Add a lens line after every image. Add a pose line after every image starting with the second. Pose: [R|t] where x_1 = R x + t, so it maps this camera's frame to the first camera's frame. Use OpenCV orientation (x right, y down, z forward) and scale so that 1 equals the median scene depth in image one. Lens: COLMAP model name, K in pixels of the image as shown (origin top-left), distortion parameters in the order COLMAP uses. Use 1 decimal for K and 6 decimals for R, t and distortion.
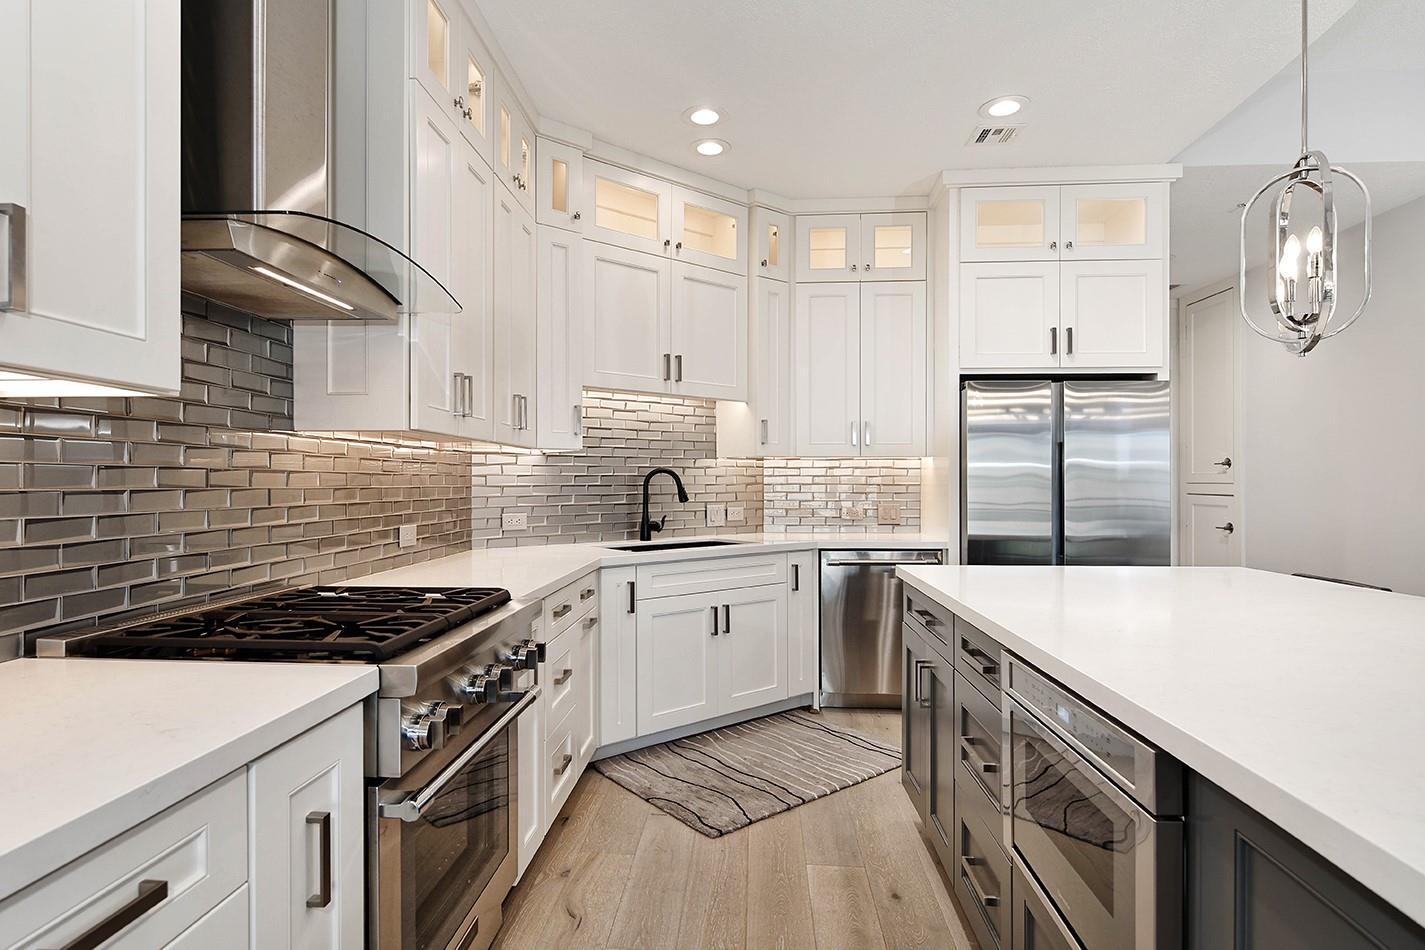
lens RADIAL K [[811.5, 0, 681.9], [0, 811.5, 476.7], [0, 0, 1]] dist [0.009481, -0.007141]
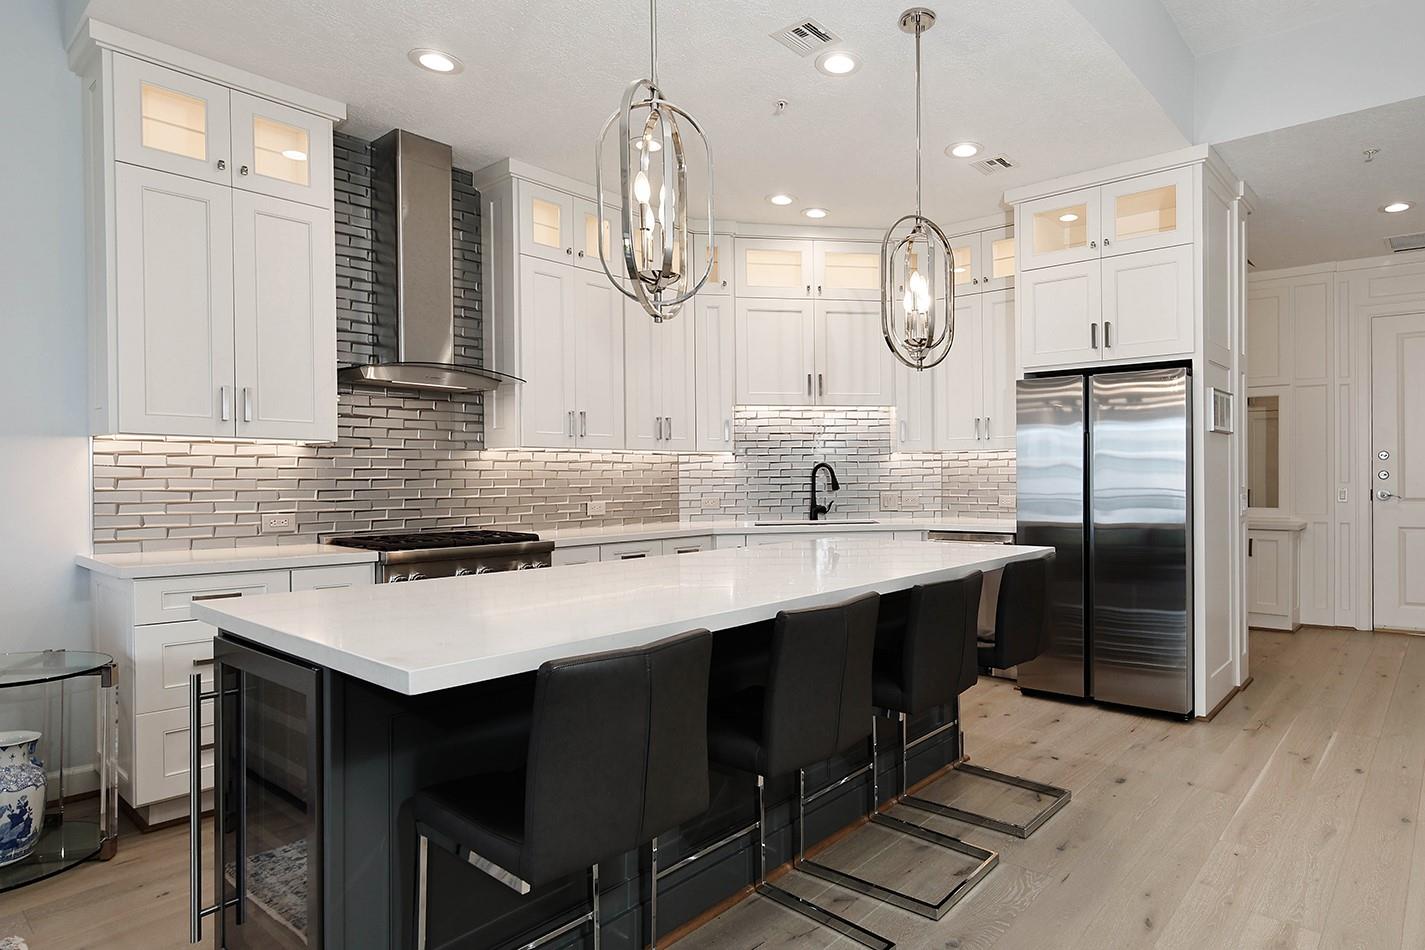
lens RADIAL K [[811.5, 0, 731.4], [0, 811.5, 483.2], [0, 0, 1]] dist [0.009481, -0.007141]
pose [[0.812203, -0.003803, -0.583362, 0.689495], [0.011946, 0.999878, 0.010113, 0.007128], [0.583252, -0.015182, 0.812149, -0.129702]]
